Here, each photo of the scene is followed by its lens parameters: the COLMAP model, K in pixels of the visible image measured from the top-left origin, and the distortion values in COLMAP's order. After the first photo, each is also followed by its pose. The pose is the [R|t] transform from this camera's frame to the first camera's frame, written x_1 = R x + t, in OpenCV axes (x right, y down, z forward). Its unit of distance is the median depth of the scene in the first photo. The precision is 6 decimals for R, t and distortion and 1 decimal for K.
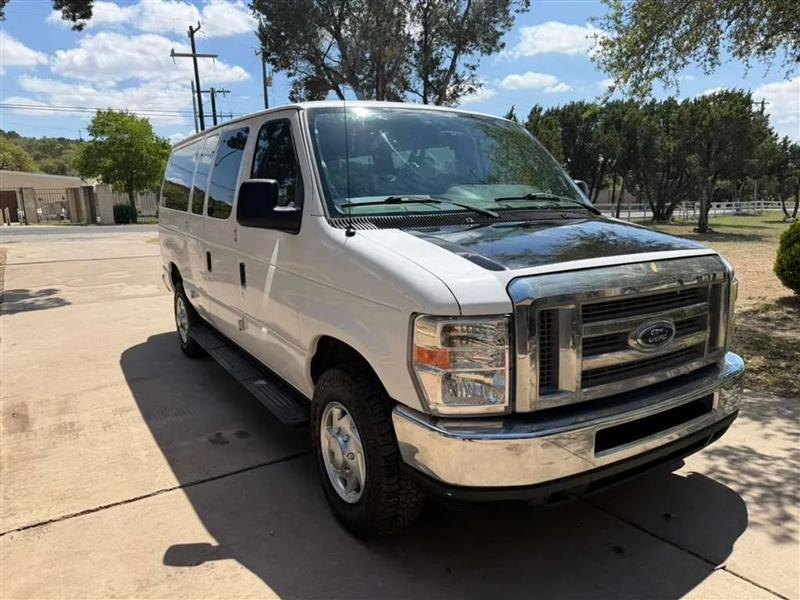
lens RADIAL K [[570.6, 0, 400.7], [0, 570.6, 301.4], [0, 0, 1]] dist [0.026718, -0.038690]
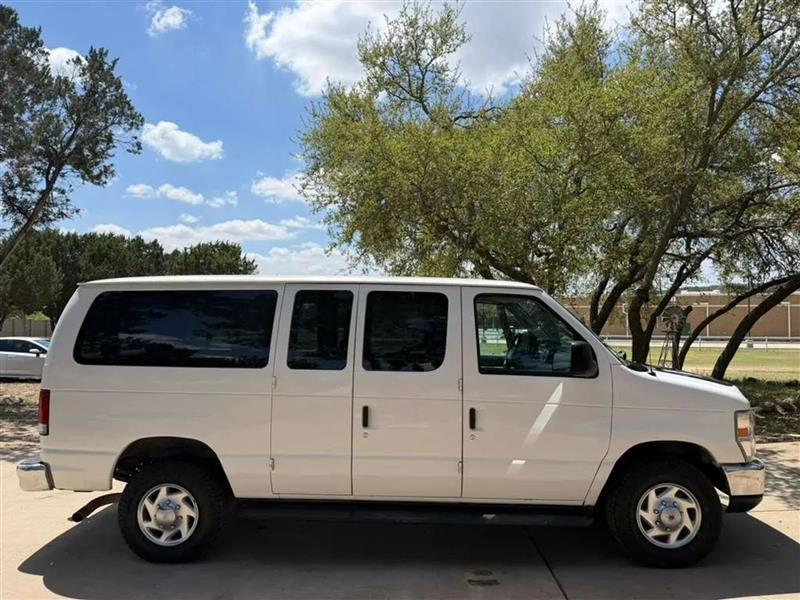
lens RADIAL K [[570.6, 0, 406.1], [0, 570.6, 301.8], [0, 0, 1]] dist [0.026718, -0.038690]
pose [[0.556860, 0.037114, 0.829776, -0.431583], [0.146357, 0.978986, -0.142007, -0.044948], [-0.817610, 0.200522, 0.539727, 0.149890]]
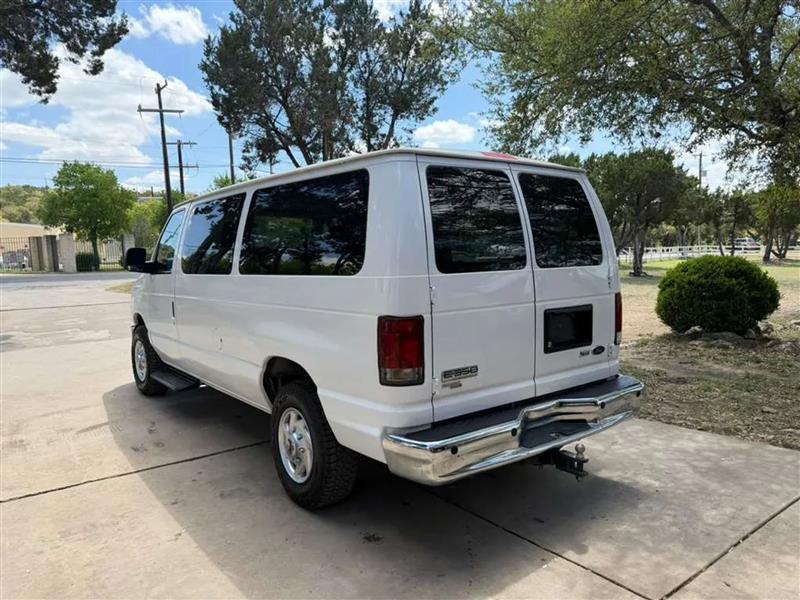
lens RADIAL K [[570.6, 0, 403.3], [0, 570.6, 297.9], [0, 0, 1]] dist [0.026718, -0.038690]
pose [[0.998474, -0.010422, 0.054227, 0.067529], [0.014867, 0.996502, -0.082238, 0.007485], [-0.053181, 0.082918, 0.995136, -0.108884]]
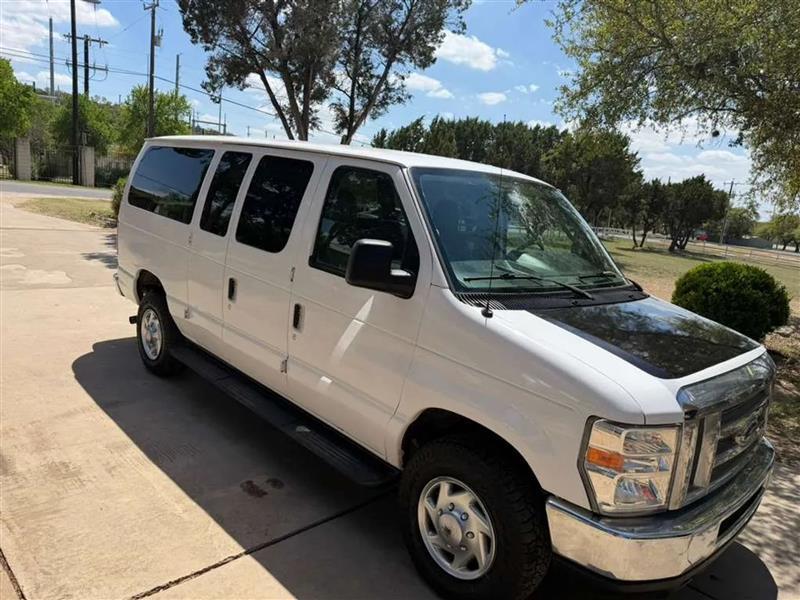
lens RADIAL K [[570.6, 0, 401.3], [0, 570.6, 298.8], [0, 0, 1]] dist [0.026718, -0.038690]
pose [[0.968919, 0.082835, 0.233096, -0.110036], [-0.086293, 0.996259, 0.004656, -0.031943], [-0.231838, -0.024626, 0.972443, 0.012976]]
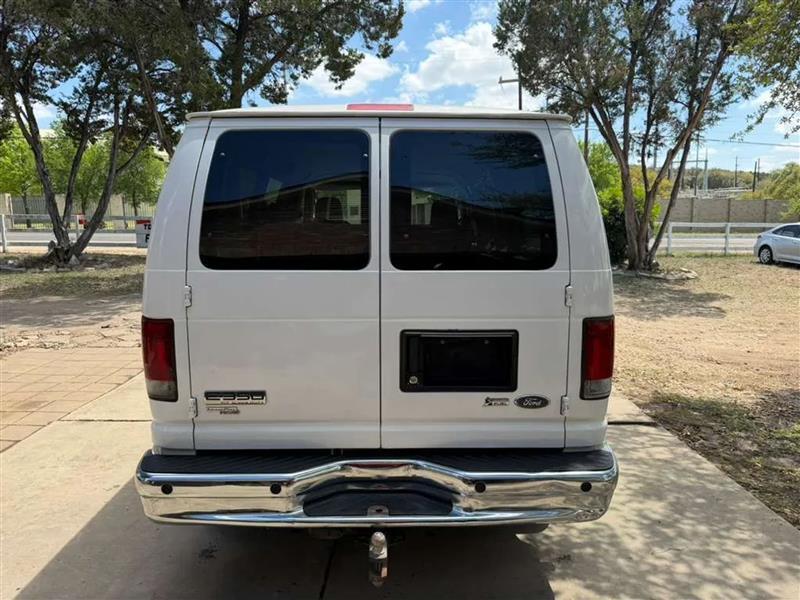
lens RADIAL K [[570.6, 0, 395.2], [0, 570.6, 300.1], [0, 0, 1]] dist [0.026718, -0.038690]
pose [[0.828069, 0.091525, -0.553105, 0.270481], [-0.103414, 0.994591, 0.009755, -0.022546], [0.551006, 0.049121, 0.833055, 0.011329]]
